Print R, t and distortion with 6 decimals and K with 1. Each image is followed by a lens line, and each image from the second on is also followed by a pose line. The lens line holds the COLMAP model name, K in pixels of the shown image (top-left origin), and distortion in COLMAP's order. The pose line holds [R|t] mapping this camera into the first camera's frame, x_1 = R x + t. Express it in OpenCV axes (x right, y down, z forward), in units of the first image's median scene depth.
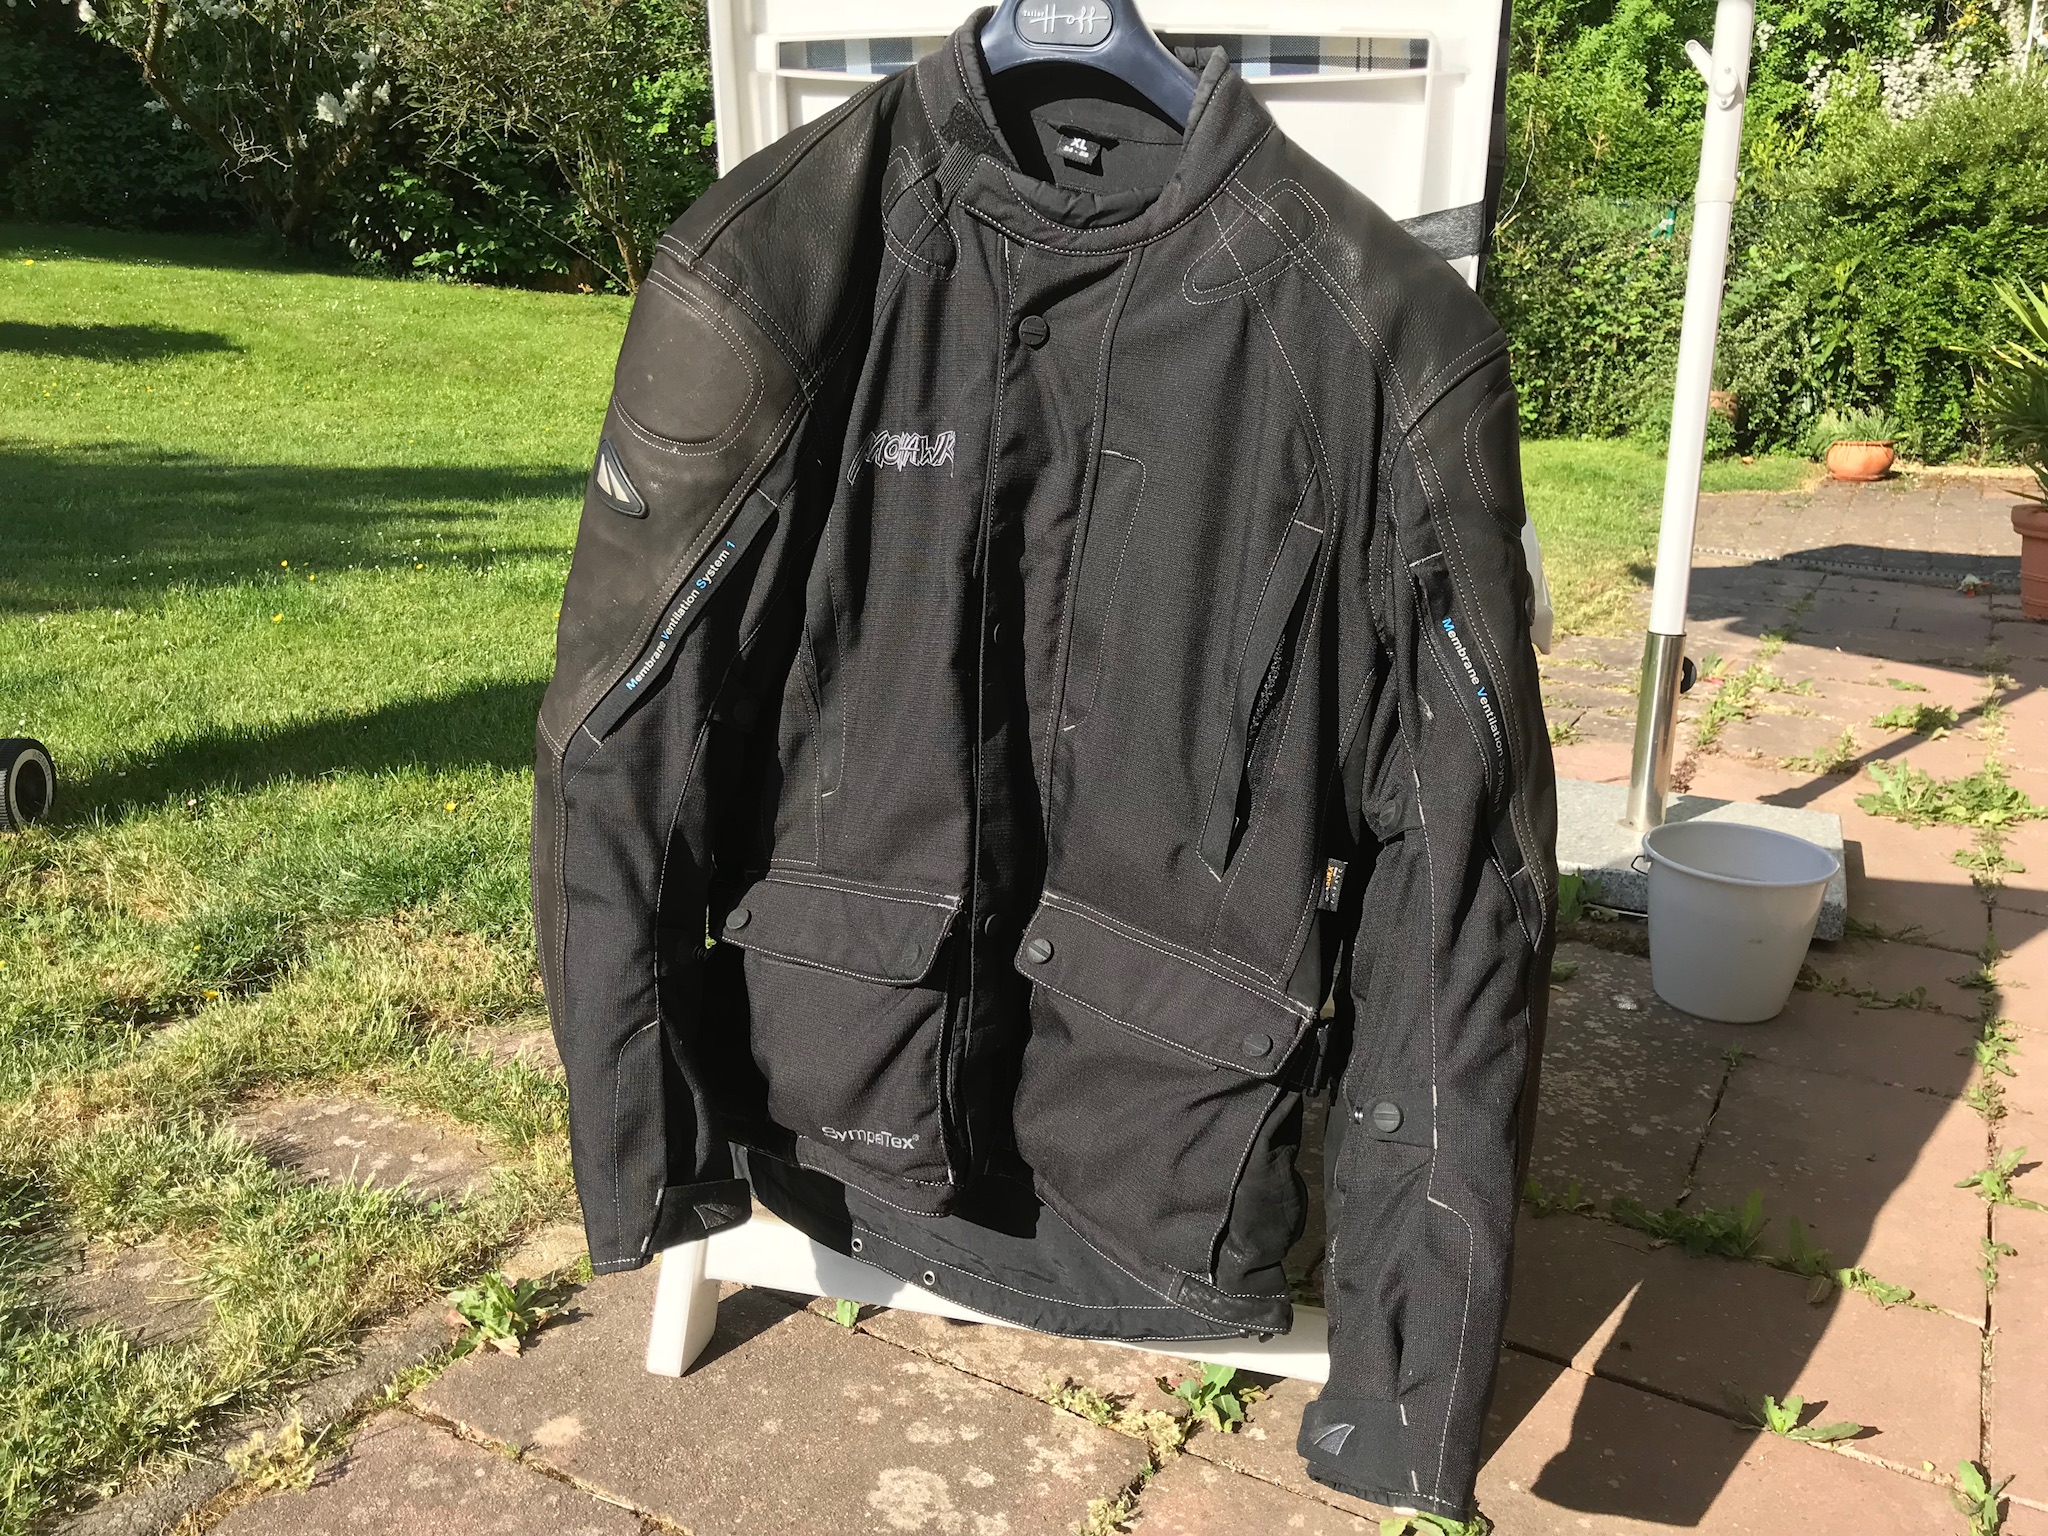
lens RADIAL K [[1742.1, 0, 1024.0], [0, 1742.1, 768.0], [0, 0, 1]] dist [-0.010636, 0.066361]
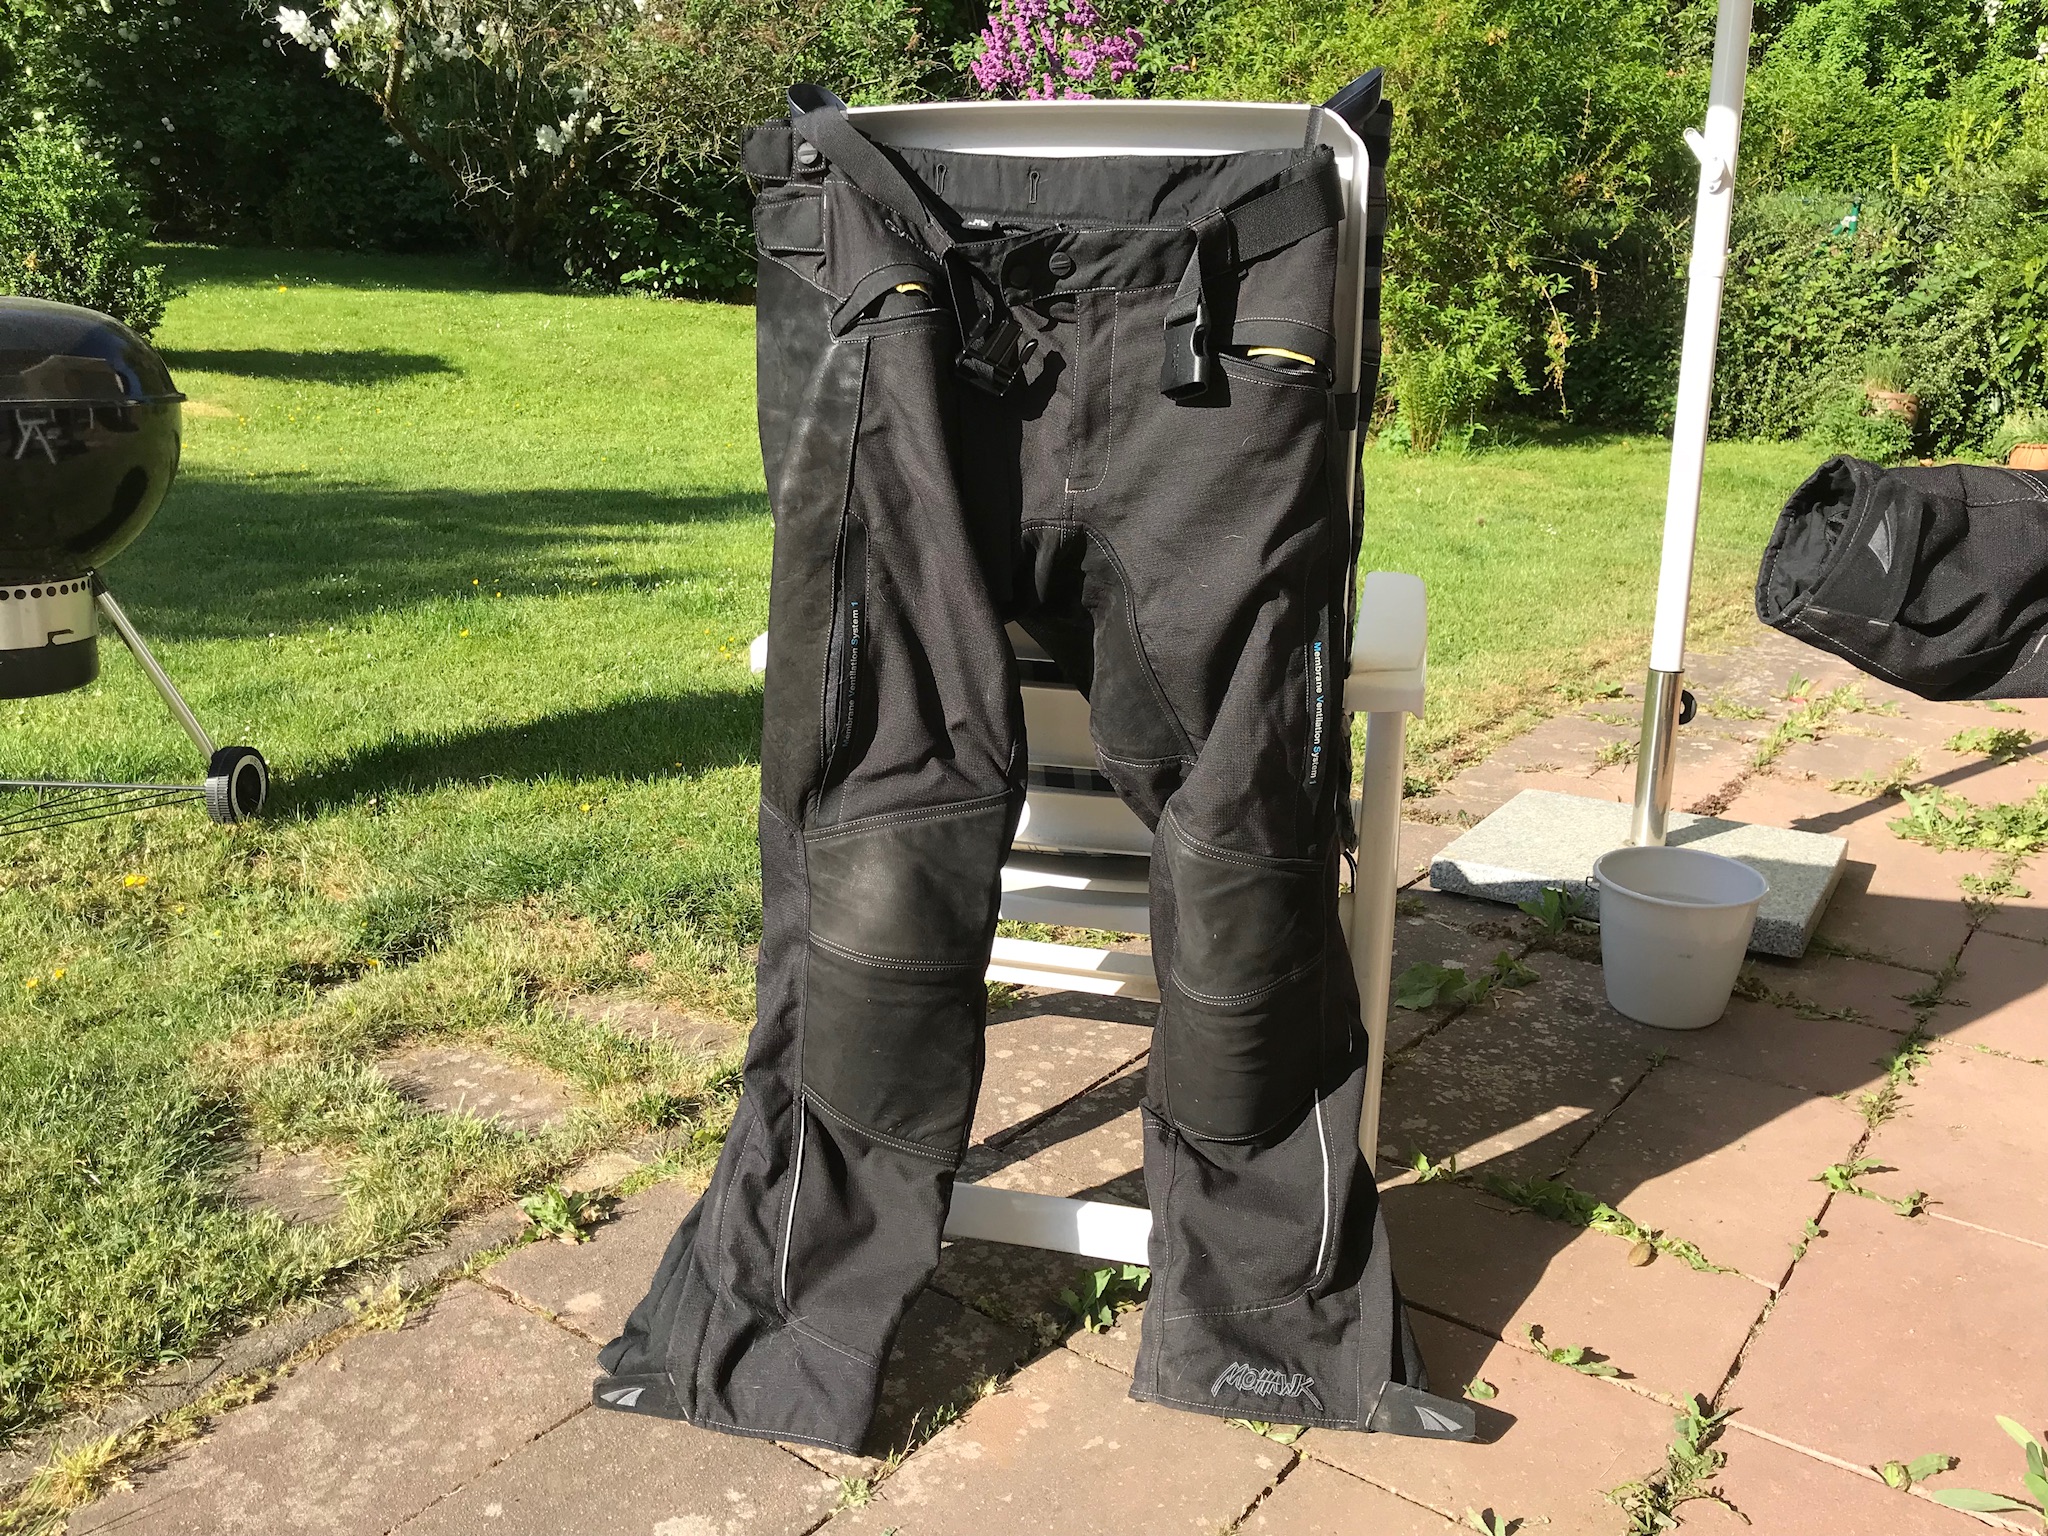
lens RADIAL K [[1742.1, 0, 1024.0], [0, 1742.1, 768.0], [0, 0, 1]] dist [-0.010636, 0.066361]
pose [[0.992934, 0.016684, -0.117493, 0.090338], [-0.015744, 0.999836, 0.008919, -0.017654], [0.117622, -0.007006, 0.993034, -0.114676]]
